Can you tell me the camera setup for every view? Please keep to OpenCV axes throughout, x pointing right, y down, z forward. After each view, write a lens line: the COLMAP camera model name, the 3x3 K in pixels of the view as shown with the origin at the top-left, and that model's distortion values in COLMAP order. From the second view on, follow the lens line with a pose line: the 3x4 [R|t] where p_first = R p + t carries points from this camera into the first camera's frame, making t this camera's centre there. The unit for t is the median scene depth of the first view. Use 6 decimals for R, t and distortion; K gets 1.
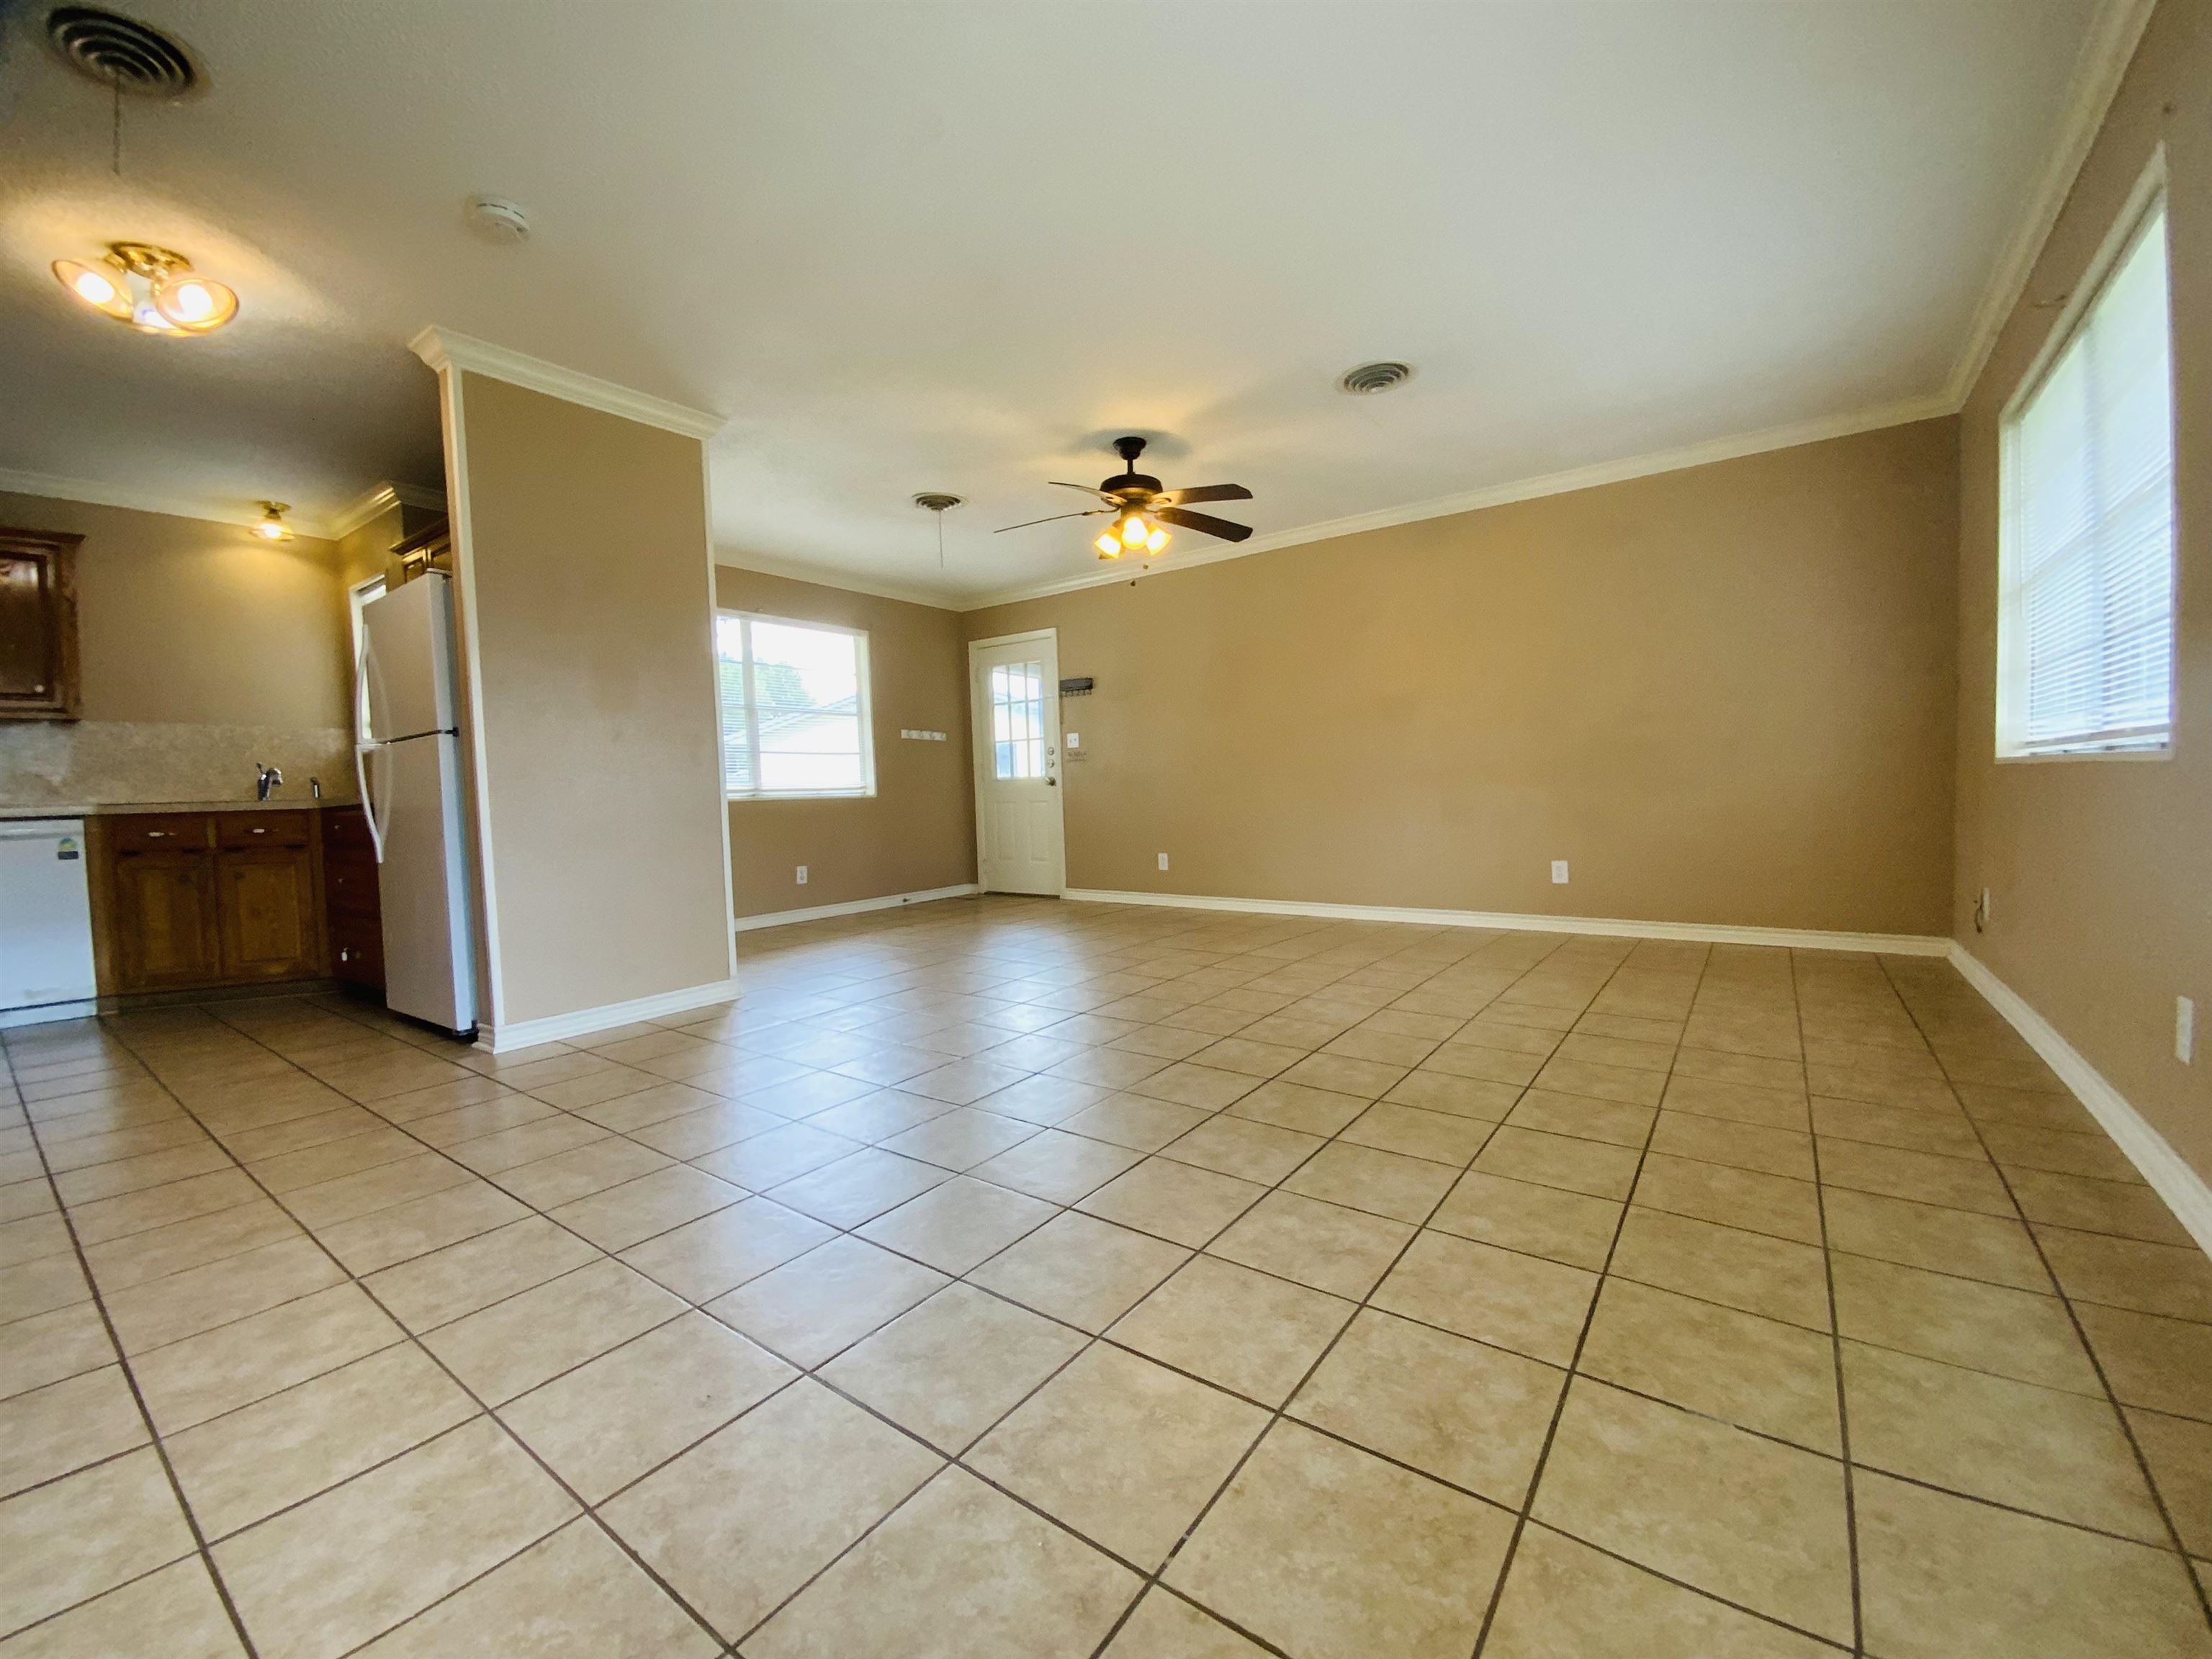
lens RADIAL K [[904.9, 0, 1101.8], [0, 904.9, 826.6], [0, 0, 1]] dist [-0.003306, -0.000719]
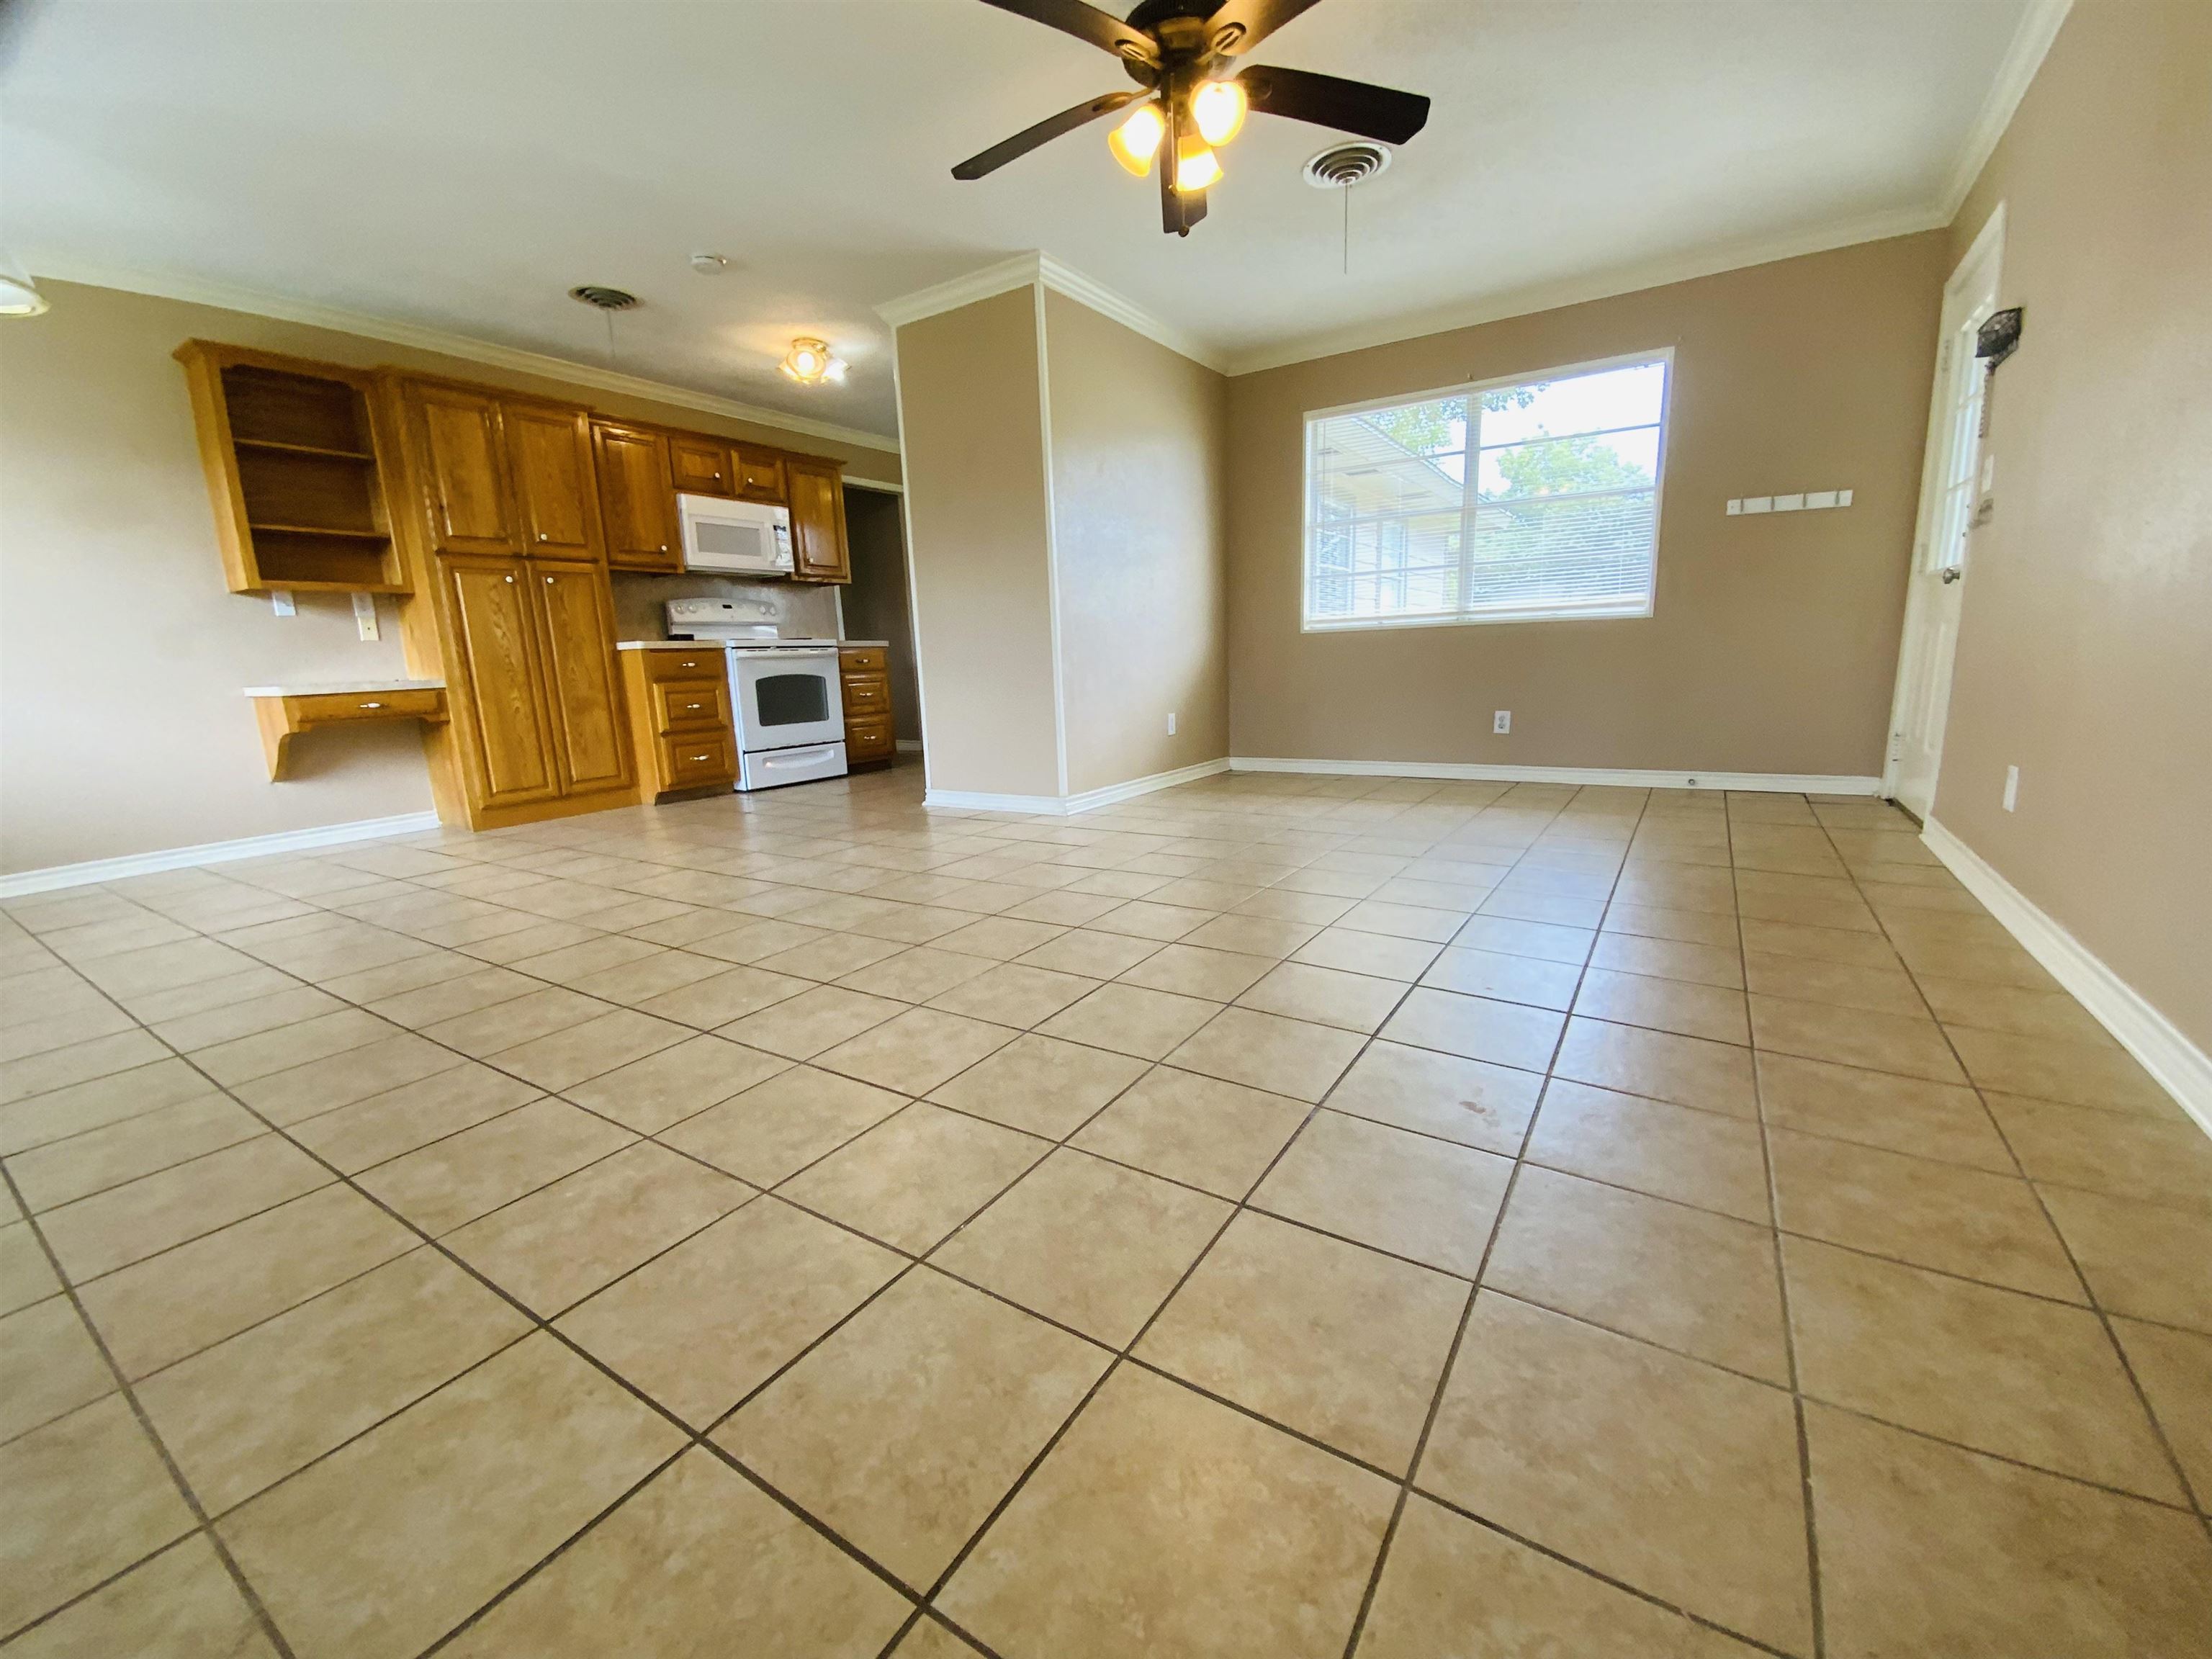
lens RADIAL K [[904.9, 0, 1102.1], [0, 904.9, 830.3], [0, 0, 1]] dist [-0.003306, -0.000719]
pose [[0.060250, 0.221376, -0.973326, 0.949966], [-0.006623, 0.975164, 0.221384, -0.057484], [0.998161, -0.006892, 0.060220, 1.354091]]
